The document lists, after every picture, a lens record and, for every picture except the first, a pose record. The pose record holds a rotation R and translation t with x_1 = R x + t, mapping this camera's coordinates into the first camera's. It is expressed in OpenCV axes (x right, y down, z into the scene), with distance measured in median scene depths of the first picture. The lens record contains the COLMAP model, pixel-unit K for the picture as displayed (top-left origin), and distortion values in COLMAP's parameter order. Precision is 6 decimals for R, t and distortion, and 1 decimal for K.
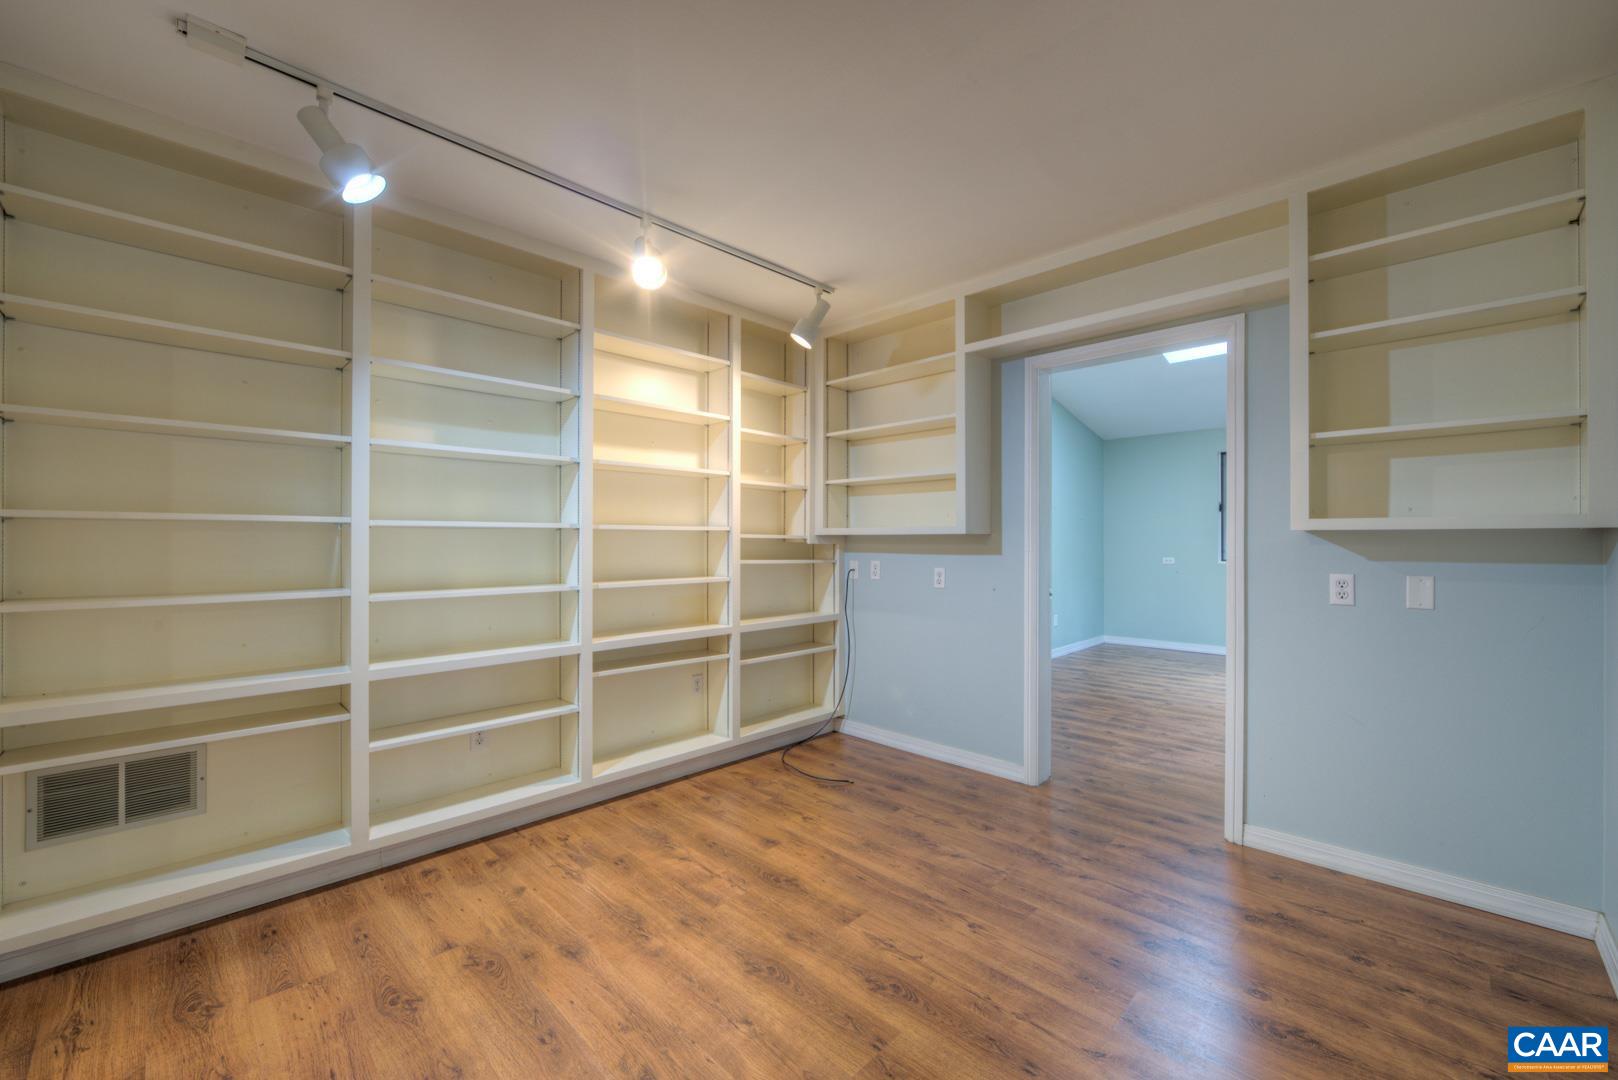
lens RADIAL K [[639.3, 0, 806.8], [0, 639.3, 540.5], [0, 0, 1]] dist [-0.007798, 0.000568]
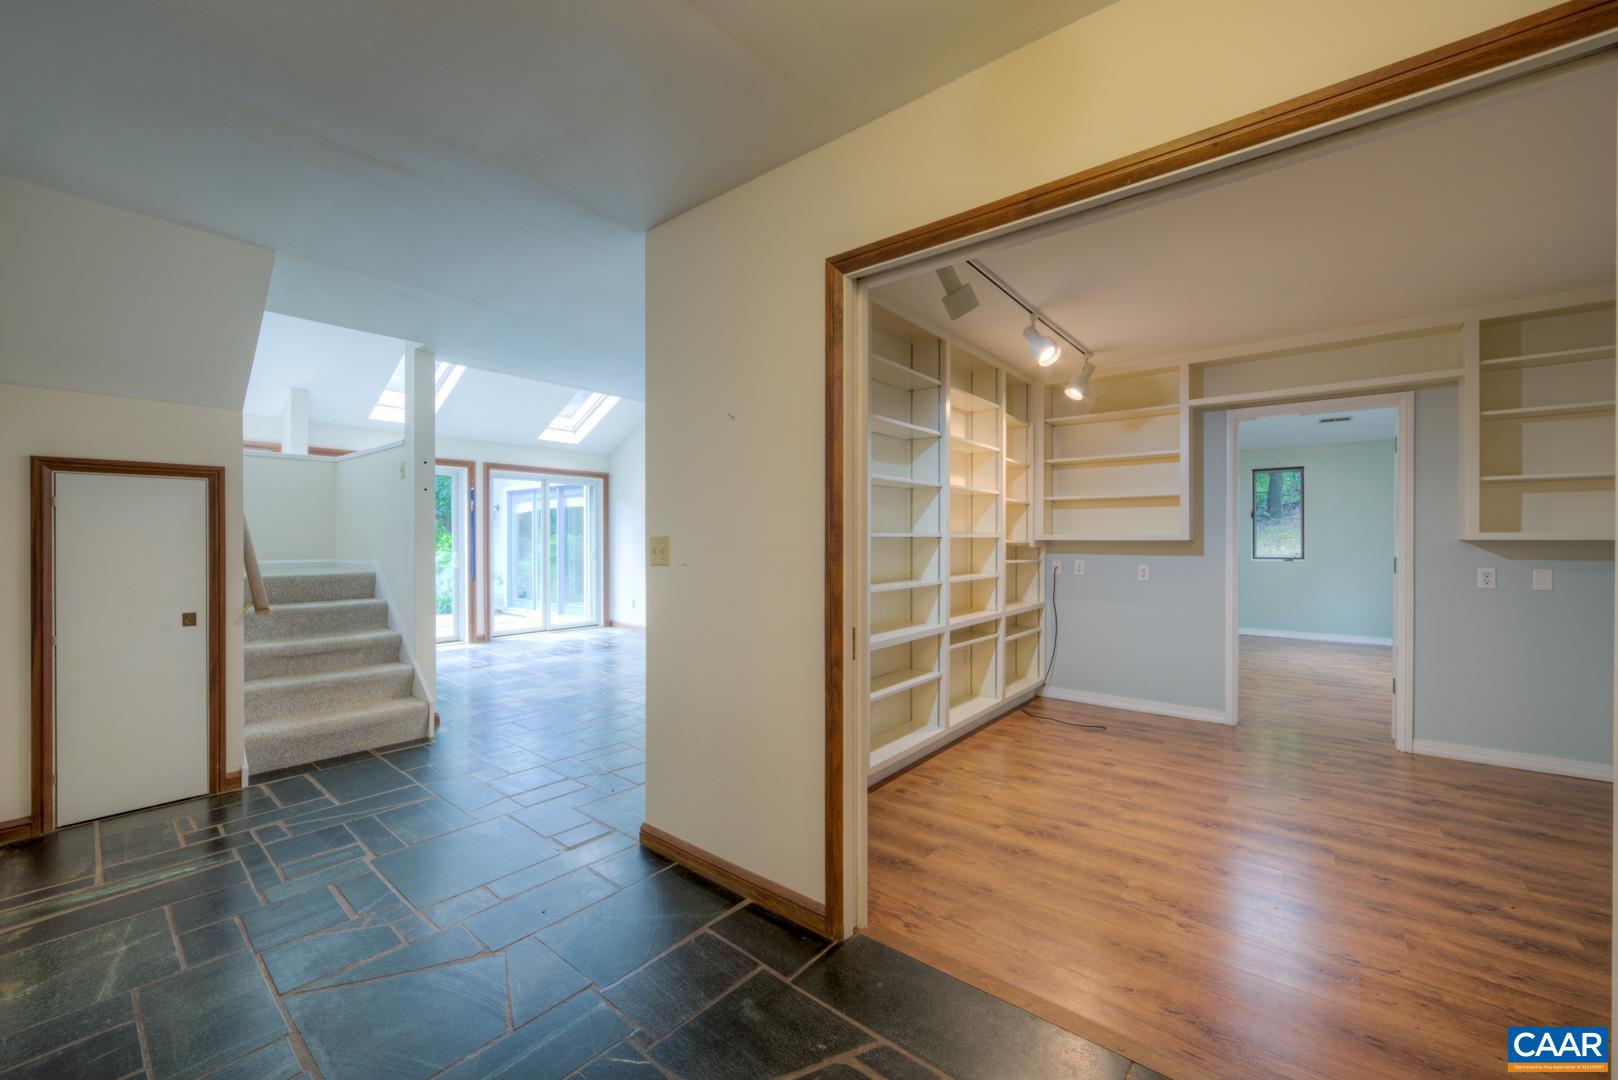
lens RADIAL K [[632.6, 0, 809.0], [0, 632.6, 540.0], [0, 0, 1]] dist [-0.006710, 0.000348]
pose [[0.994793, -0.001115, 0.101906, -0.759703], [0.000884, 0.999997, 0.002306, -0.015880], [-0.101908, -0.002204, 0.994791, -0.268040]]
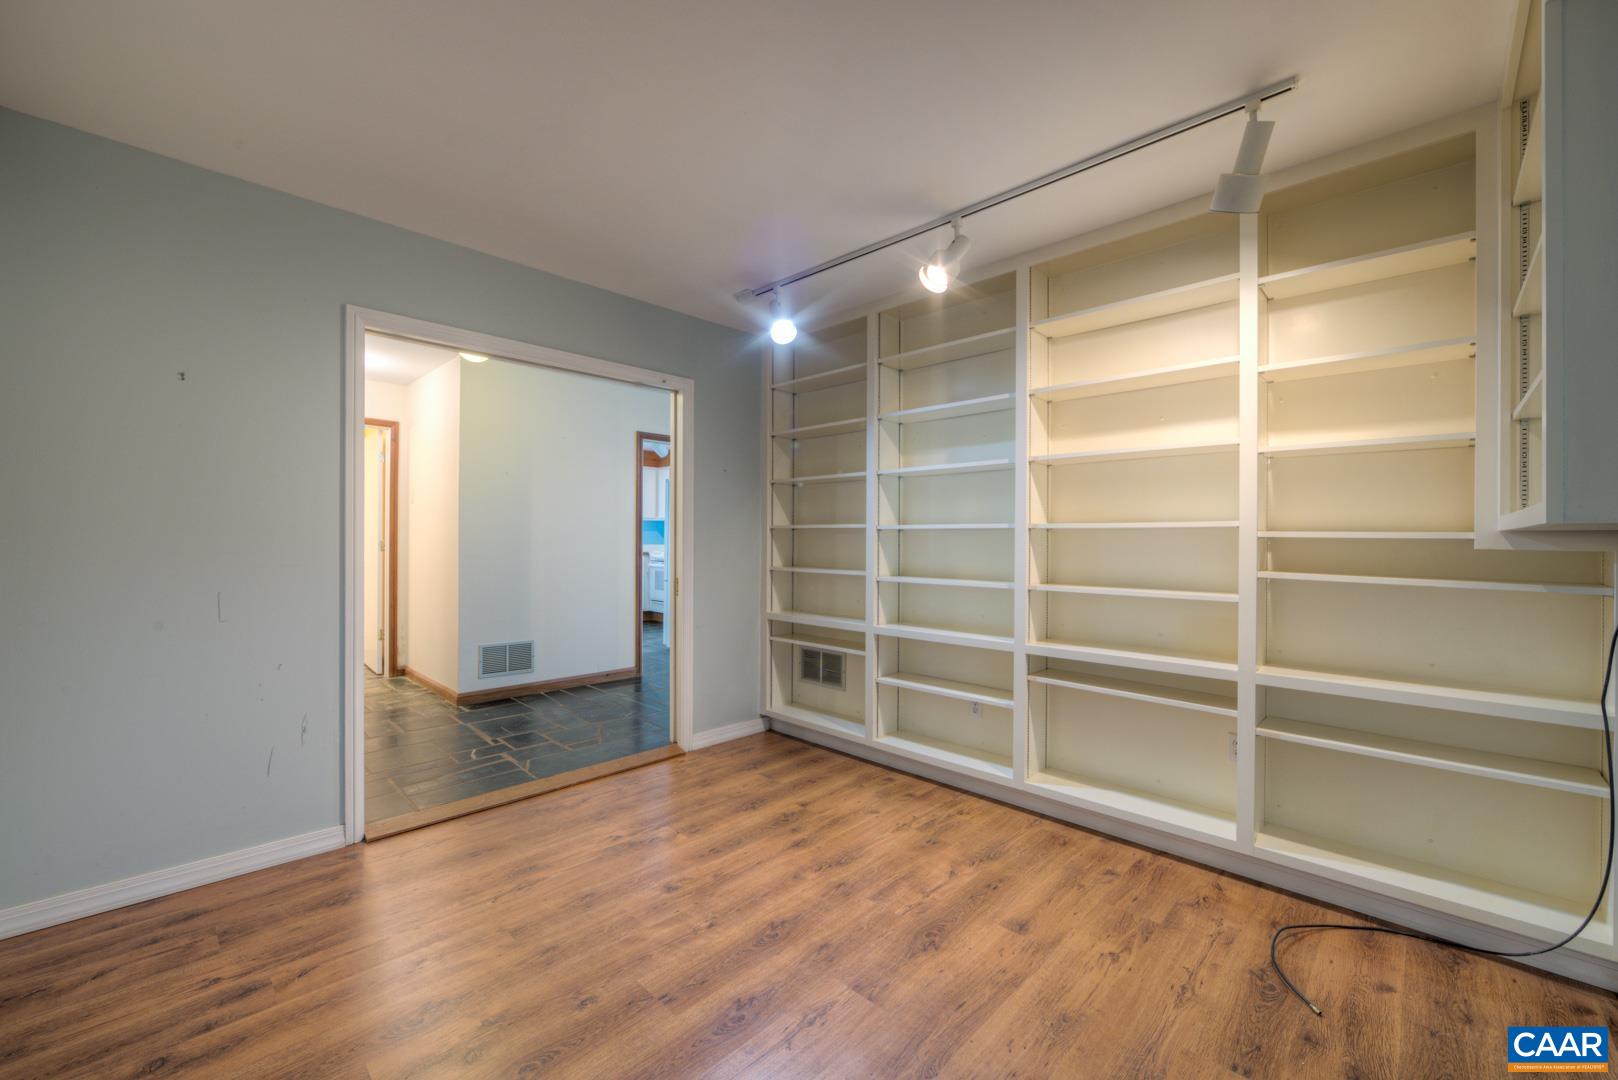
lens RADIAL K [[639.3, 0, 806.8], [0, 639.3, 540.5], [0, 0, 1]] dist [-0.007798, 0.000568]
pose [[0.014949, 0.001686, -0.999887, 0.646834], [-0.005157, 0.999985, 0.001609, 0.000501], [0.999875, 0.005132, 0.014957, 0.653670]]
